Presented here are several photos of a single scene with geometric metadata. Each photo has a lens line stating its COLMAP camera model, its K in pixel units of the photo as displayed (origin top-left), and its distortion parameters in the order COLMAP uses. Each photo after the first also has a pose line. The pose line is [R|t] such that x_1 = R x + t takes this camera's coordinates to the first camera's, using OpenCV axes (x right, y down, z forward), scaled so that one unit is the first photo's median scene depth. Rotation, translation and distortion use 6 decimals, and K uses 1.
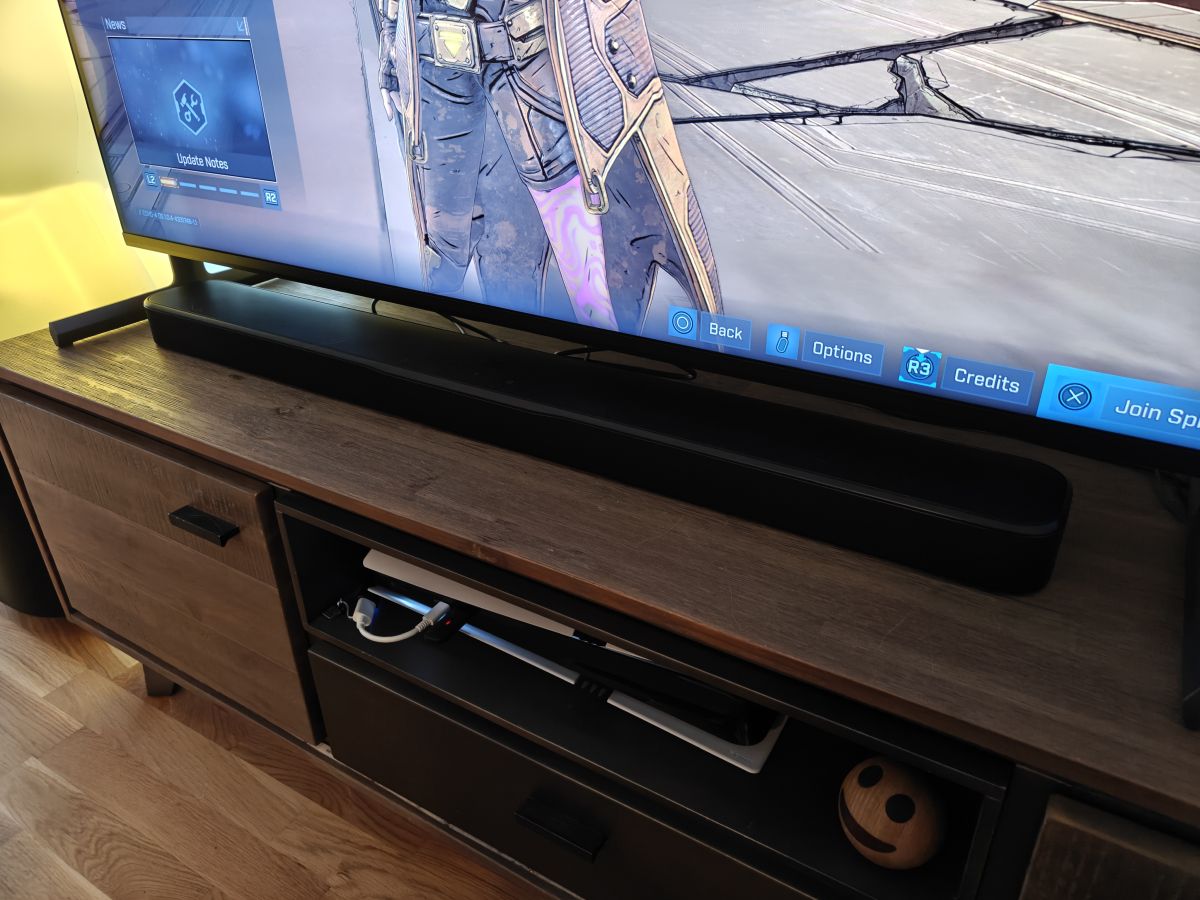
lens RADIAL K [[856.7, 0, 600.0], [0, 856.7, 450.0], [0, 0, 1]] dist [-0.013716, -0.002890]
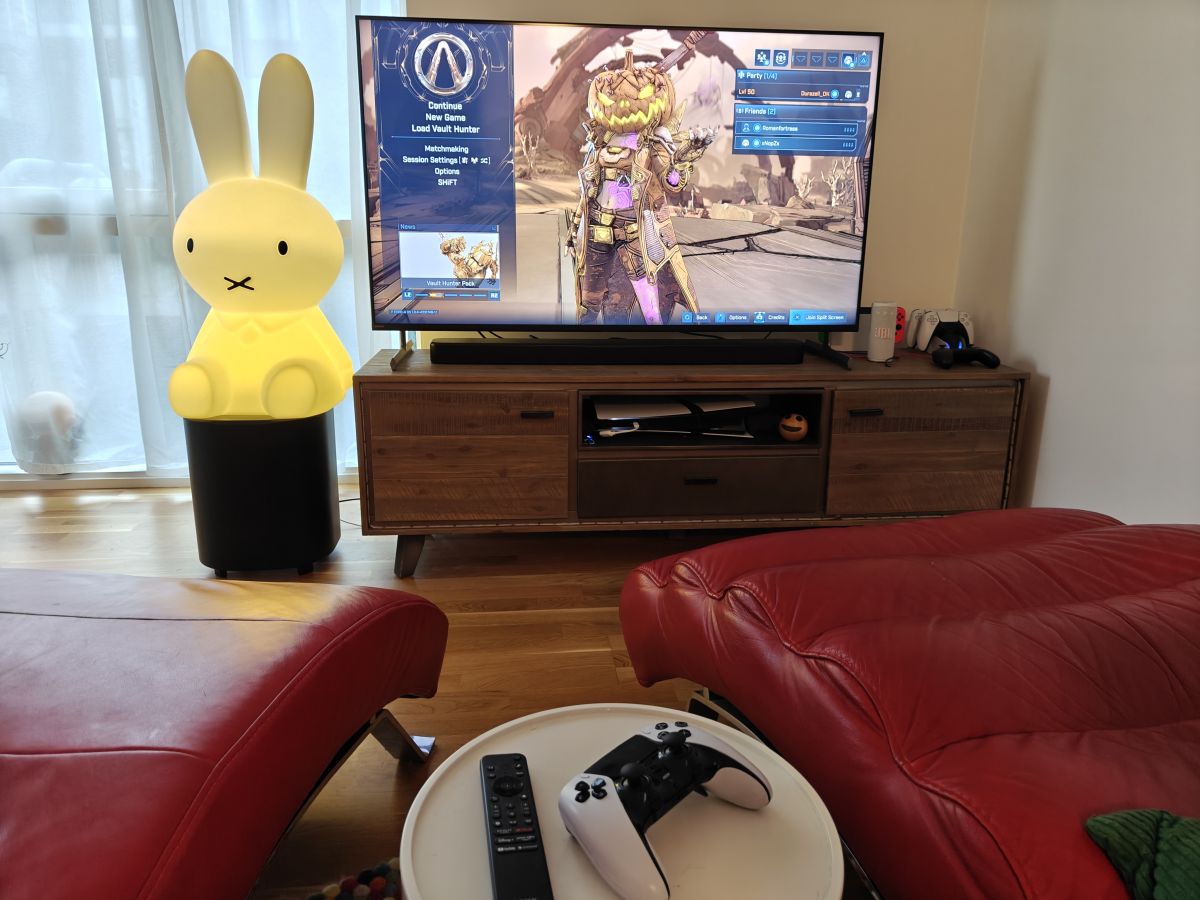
lens RADIAL K [[856.7, 0, 600.0], [0, 856.7, 450.0], [0, 0, 1]] dist [-0.013716, -0.002890]
pose [[0.803787, -0.127340, 0.581129, -2.139595], [0.260656, 0.953455, -0.151601, 0.740214], [-0.534775, 0.273330, 0.799567, -1.265587]]
